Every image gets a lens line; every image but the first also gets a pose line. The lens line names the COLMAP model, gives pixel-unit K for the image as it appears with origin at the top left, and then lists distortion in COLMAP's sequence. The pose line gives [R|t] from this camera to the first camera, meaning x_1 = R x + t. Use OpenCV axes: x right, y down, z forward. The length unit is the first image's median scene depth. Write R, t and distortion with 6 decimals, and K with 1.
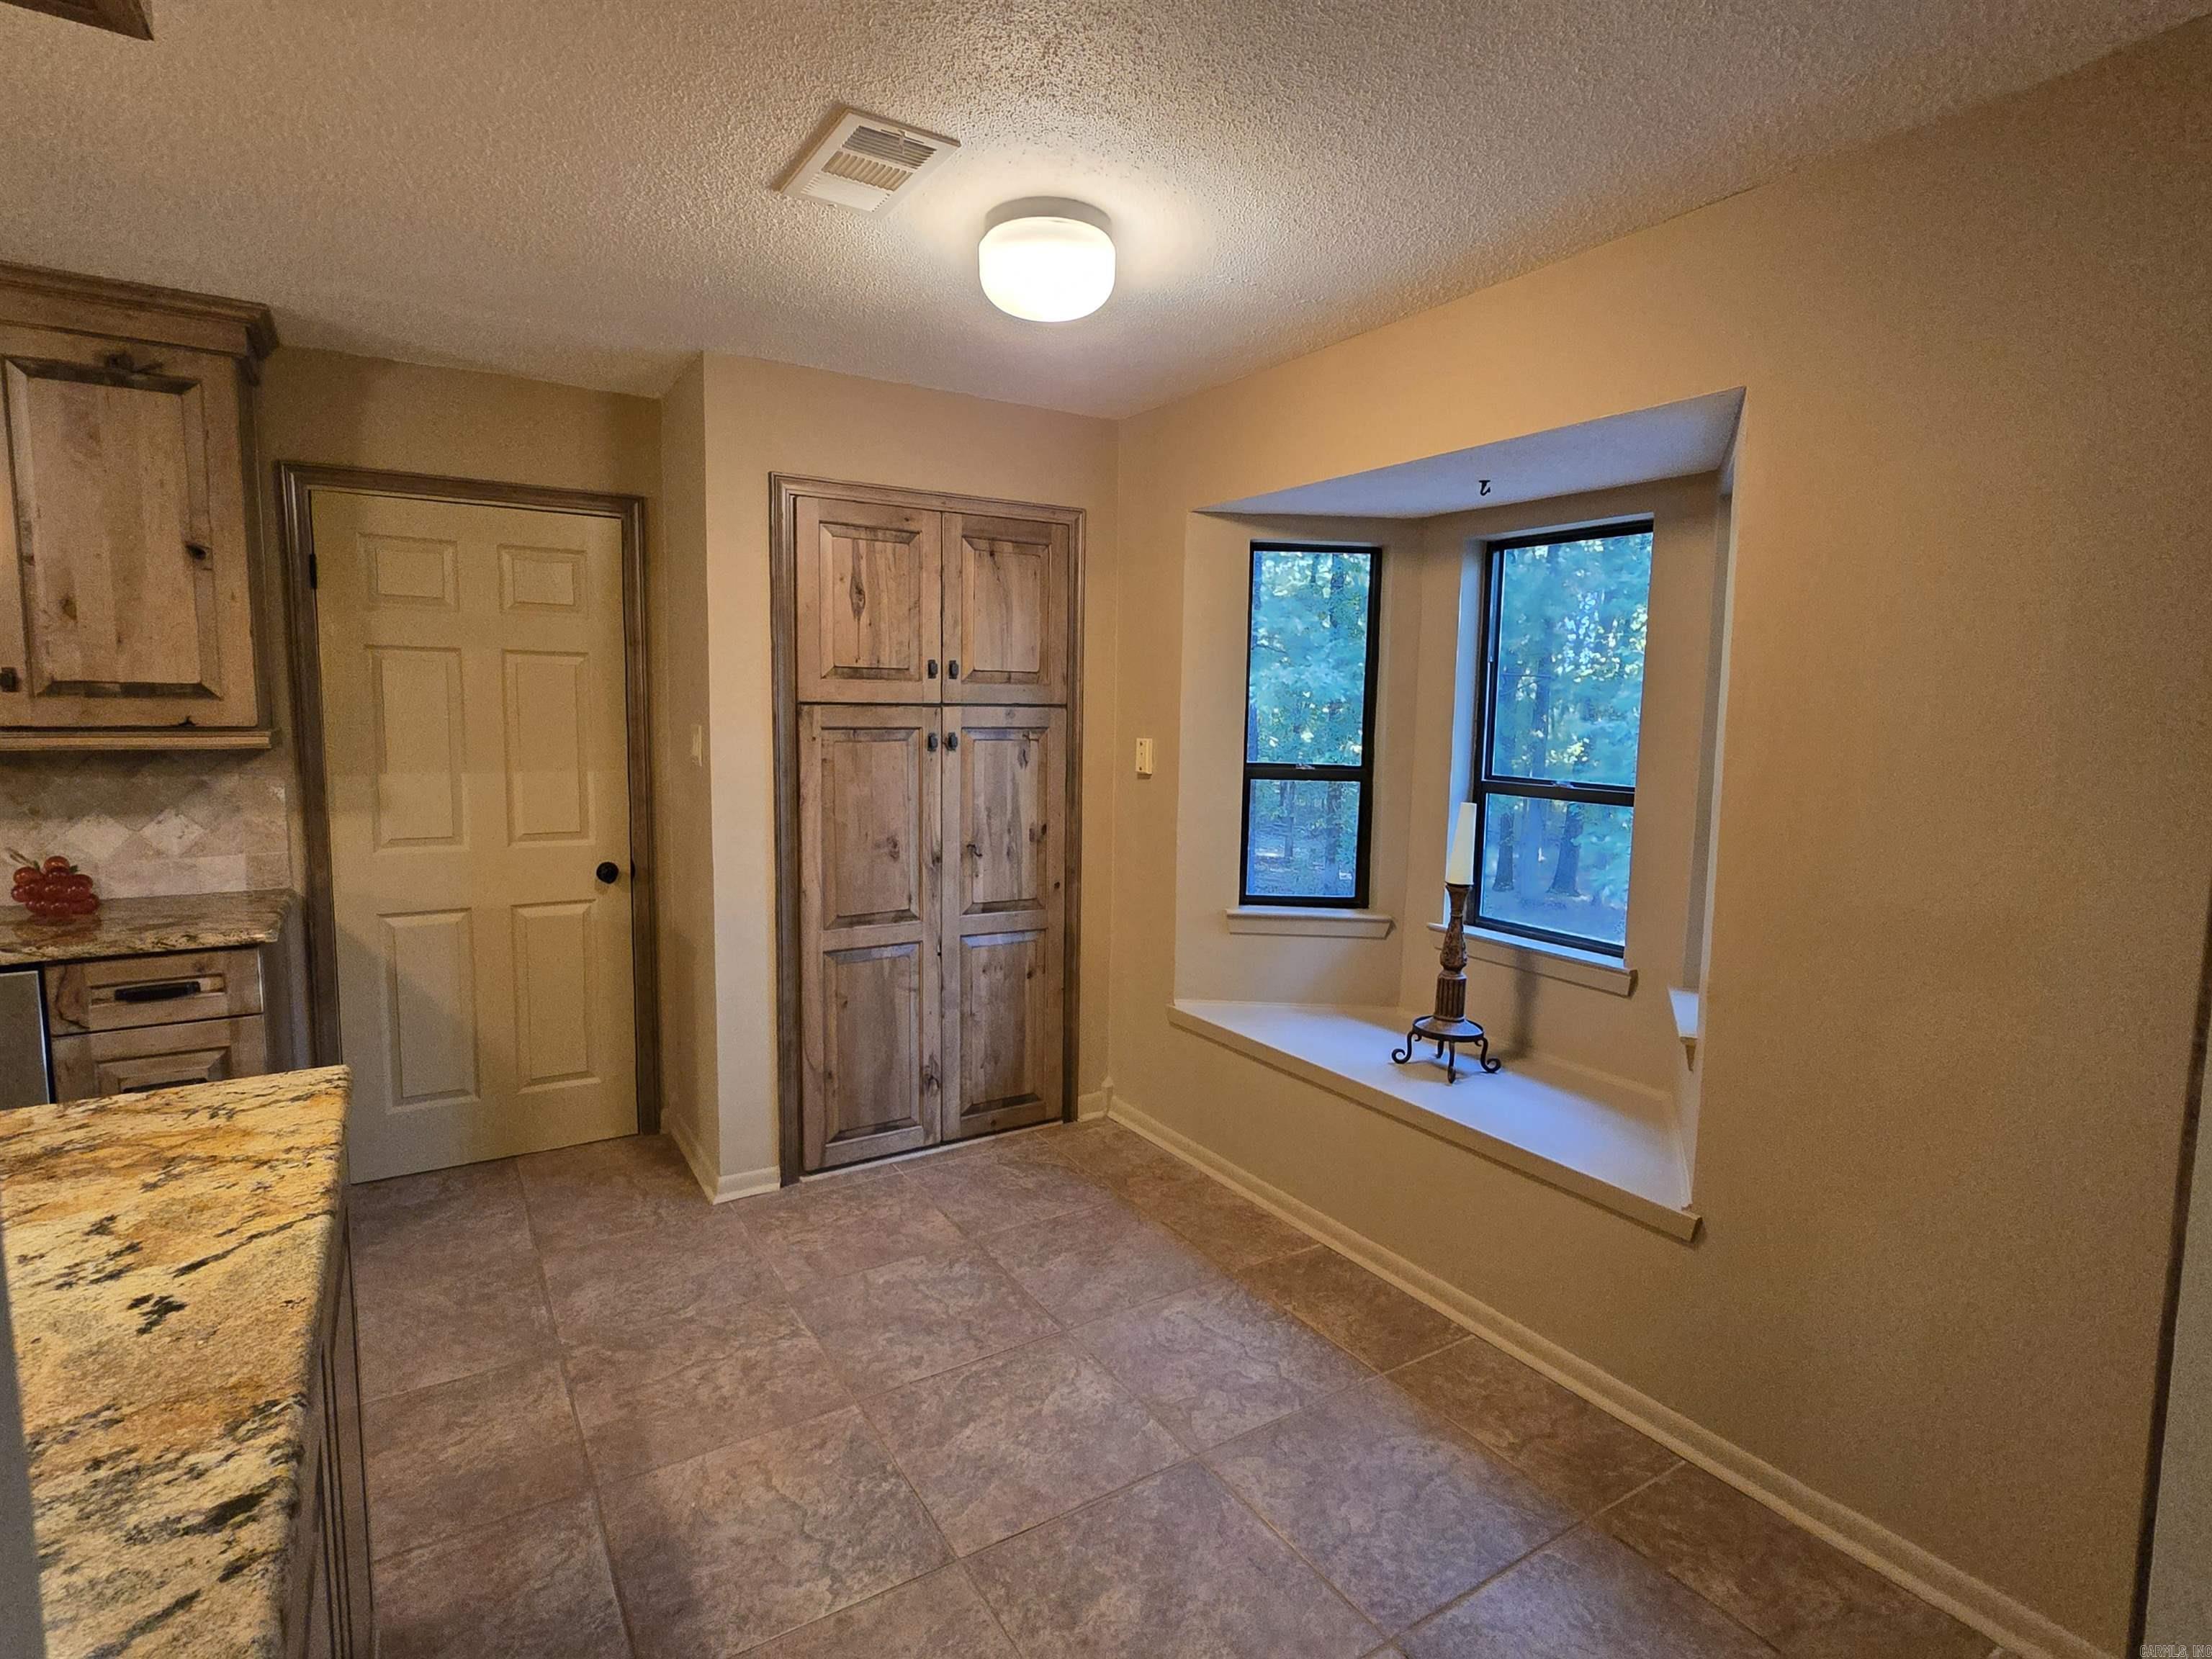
lens RADIAL K [[1098.6, 0, 1106.0], [0, 1098.6, 829.5], [0, 0, 1]] dist [-0.000218, 0.001530]
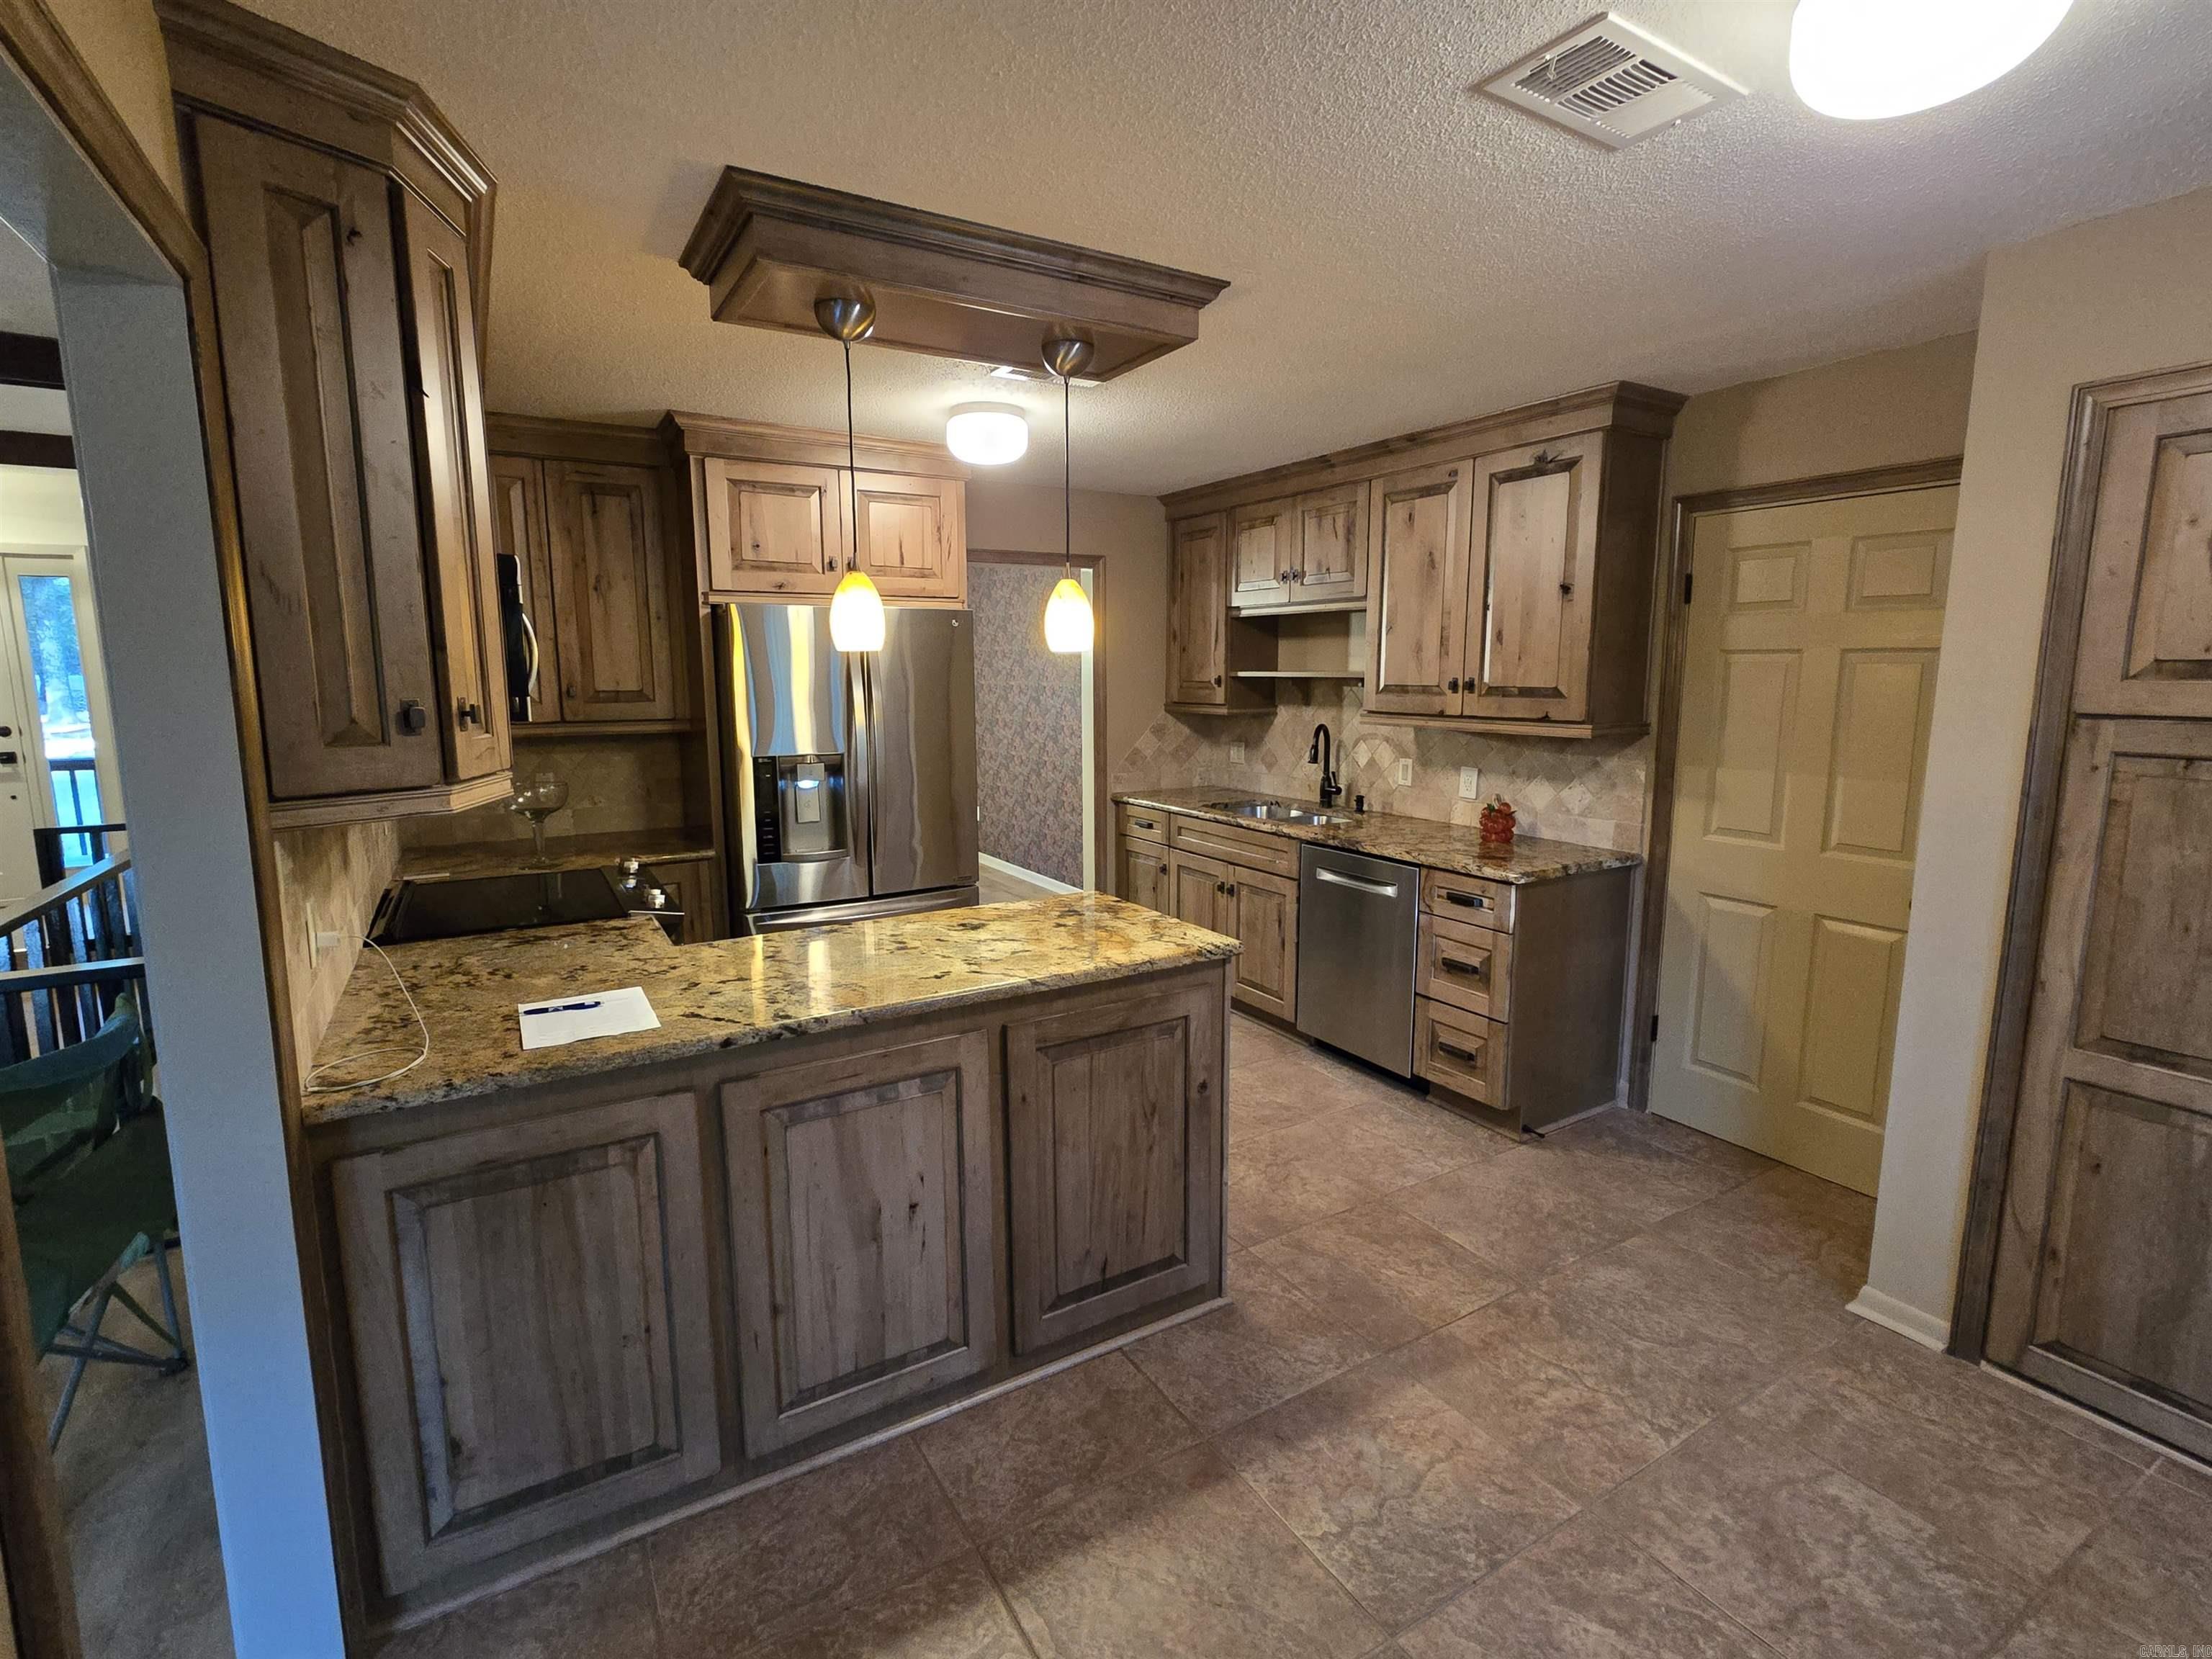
lens RADIAL K [[1024.6, 0, 1106.0], [0, 1024.6, 829.5], [0, 0, 1]] dist [-0.002663, -0.001020]
pose [[-0.014918, 0.142662, -0.989659, 0.429477], [-0.113860, 0.983089, 0.143431, -0.076510], [0.993385, 0.114822, 0.001577, 0.456794]]
